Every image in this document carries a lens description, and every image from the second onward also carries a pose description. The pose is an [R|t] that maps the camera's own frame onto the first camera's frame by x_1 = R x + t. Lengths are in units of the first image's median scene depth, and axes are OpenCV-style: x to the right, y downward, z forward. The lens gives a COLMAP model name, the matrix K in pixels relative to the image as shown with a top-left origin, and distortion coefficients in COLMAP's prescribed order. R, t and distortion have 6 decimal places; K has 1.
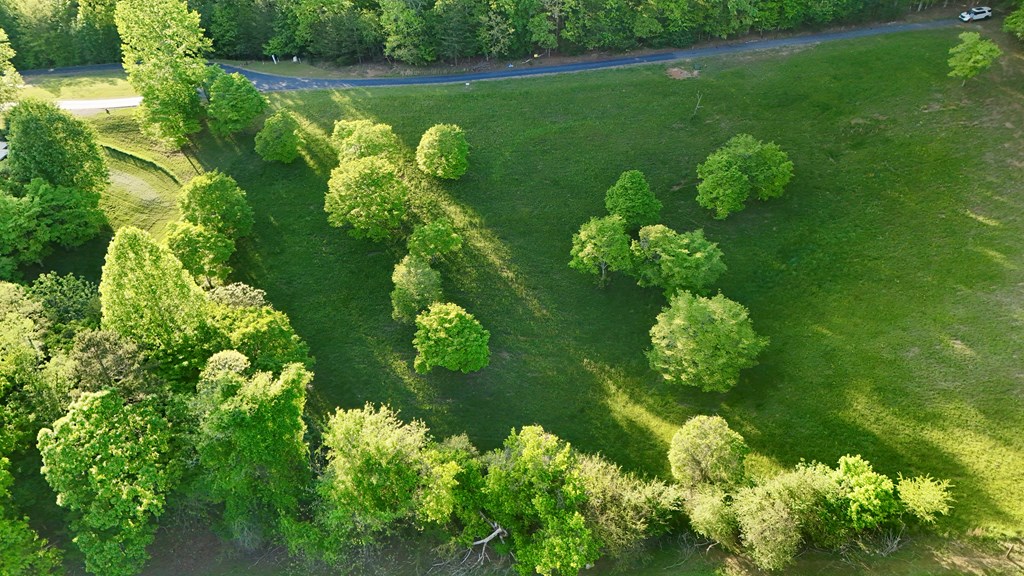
lens RADIAL K [[748.6, 0, 512.6], [0, 748.6, 295.8], [0, 0, 1]] dist [0.088103, -0.084731]
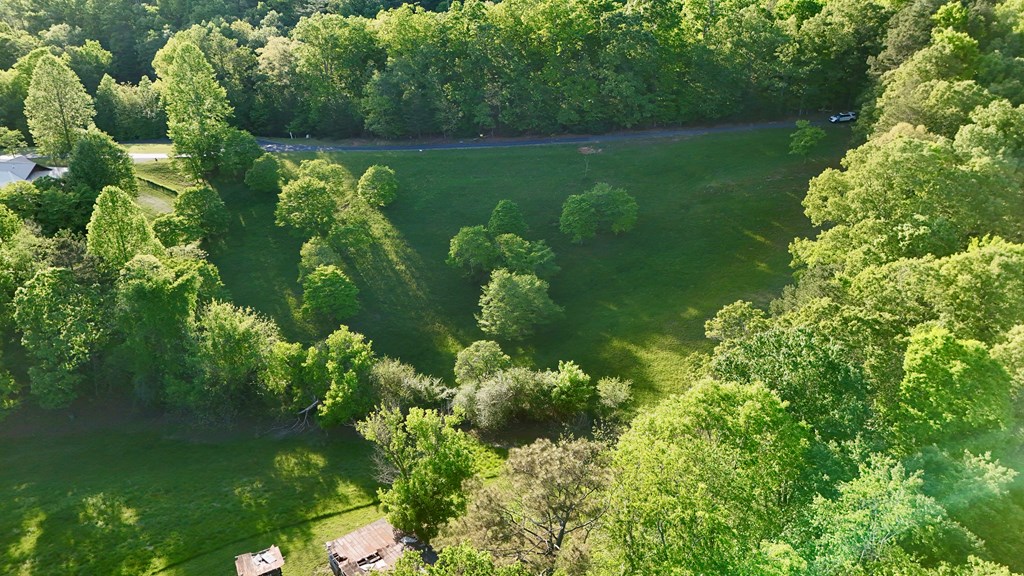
lens RADIAL K [[748.6, 0, 512.6], [0, 748.6, 295.8], [0, 0, 1]] dist [0.088103, -0.084731]
pose [[0.990435, 0.061449, -0.123543, 0.297119], [-0.083912, 0.979004, -0.185771, 0.207790], [0.109533, 0.194361, 0.974795, -0.208452]]
